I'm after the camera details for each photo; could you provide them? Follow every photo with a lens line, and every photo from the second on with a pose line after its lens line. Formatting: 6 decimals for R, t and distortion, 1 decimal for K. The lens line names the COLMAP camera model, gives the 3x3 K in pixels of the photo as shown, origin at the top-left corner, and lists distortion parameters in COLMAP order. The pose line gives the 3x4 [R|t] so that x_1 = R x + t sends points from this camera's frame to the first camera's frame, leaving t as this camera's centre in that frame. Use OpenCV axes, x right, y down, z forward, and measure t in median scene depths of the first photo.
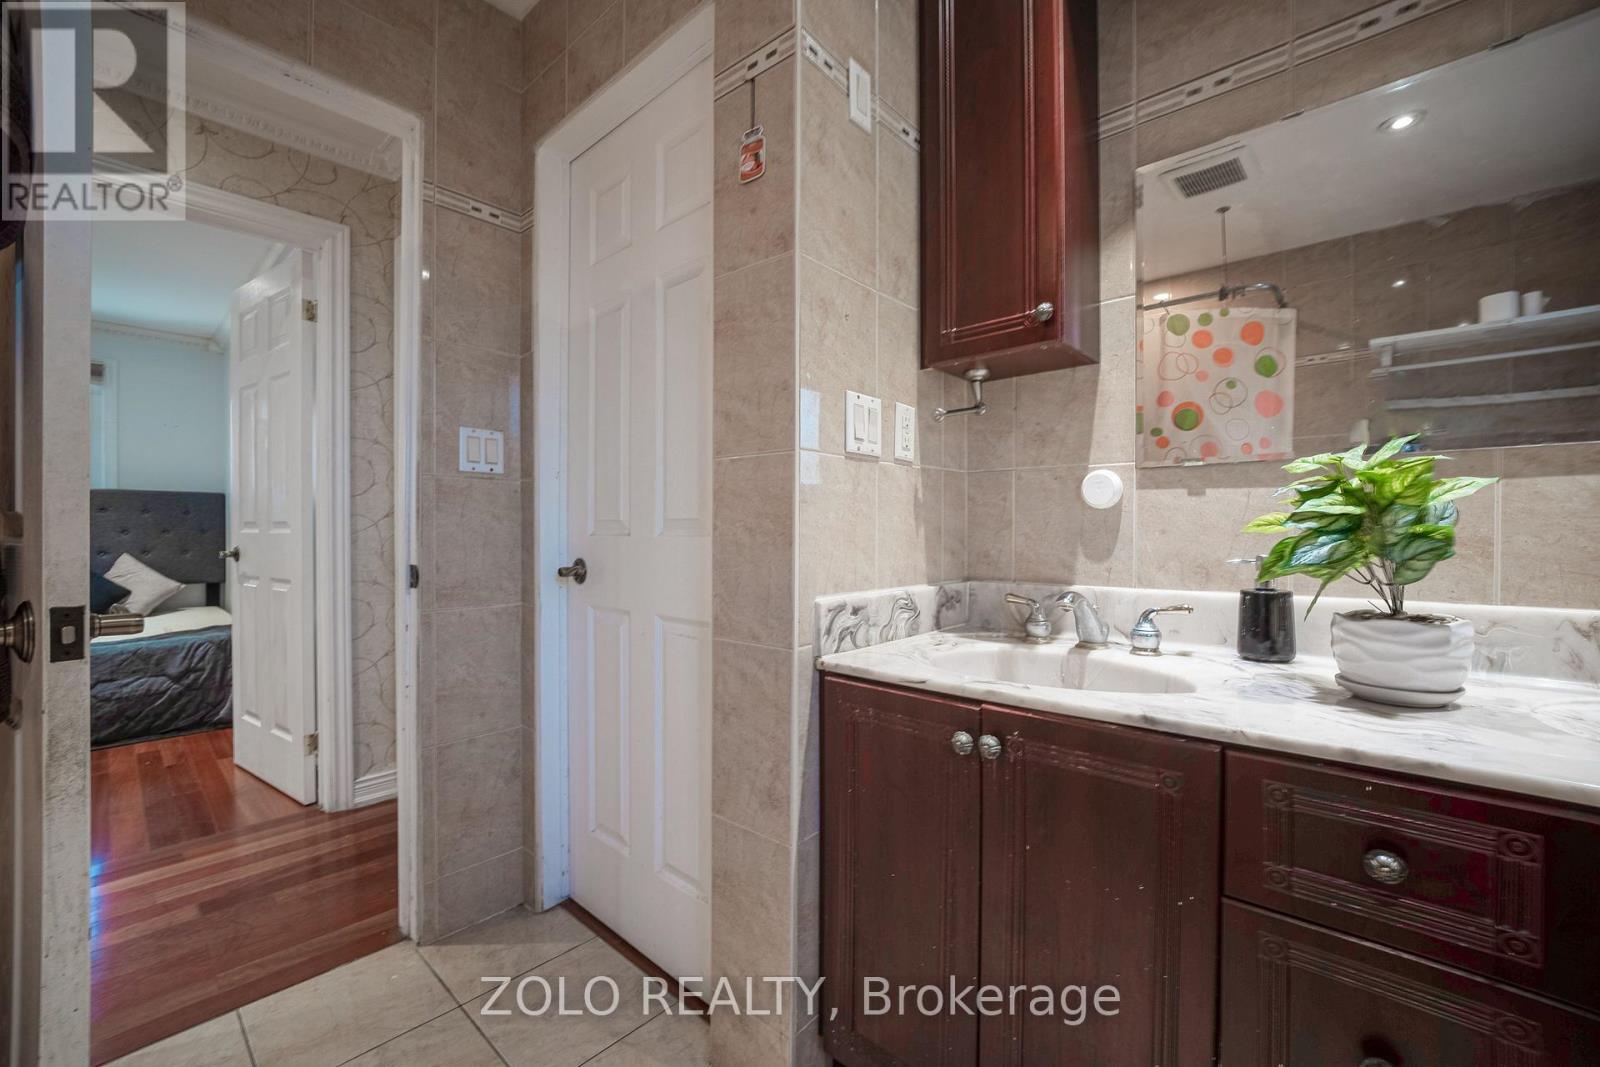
lens RADIAL K [[640.0, 0, 771.2], [0, 640.0, 528.3], [0, 0, 1]] dist [-0.019755, -0.000161]
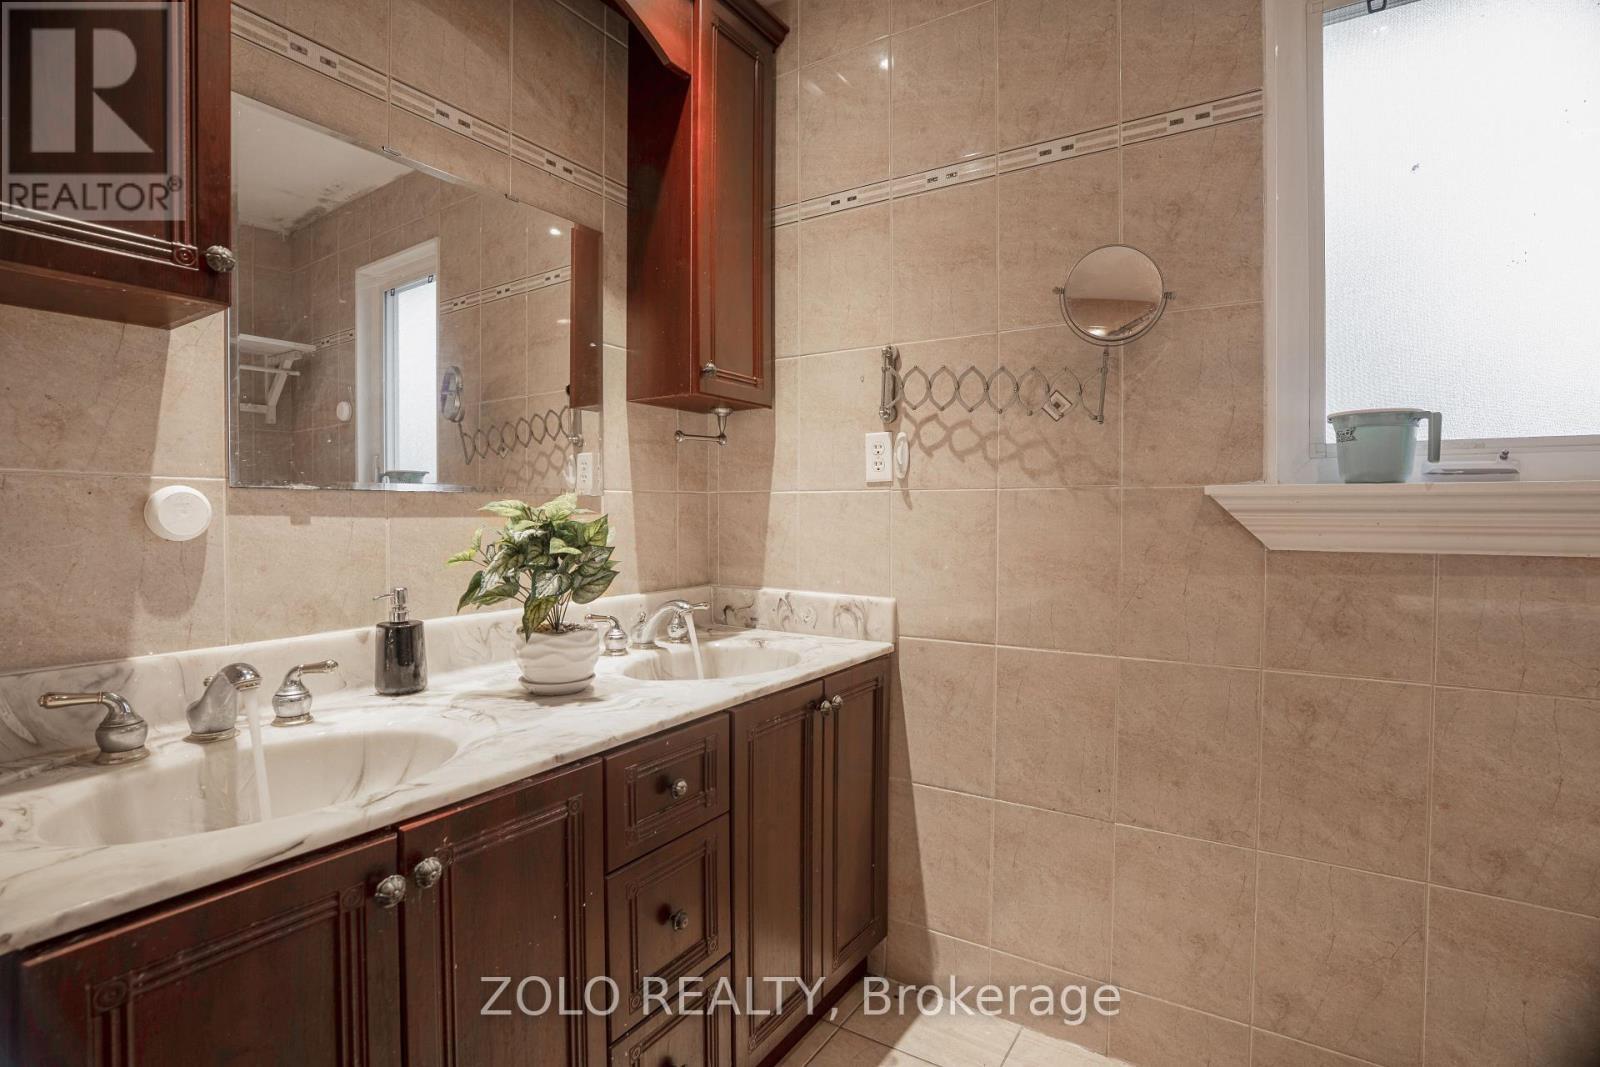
lens RADIAL K [[807.2, 0, 796.3], [0, 807.2, 530.8], [0, 0, 1]] dist [-0.066284, 0.027135]
pose [[-0.170647, -0.025245, 0.985009, -0.461630], [-0.000214, 0.999673, 0.025584, -0.066352], [-0.985332, 0.004155, -0.170596, 0.495804]]
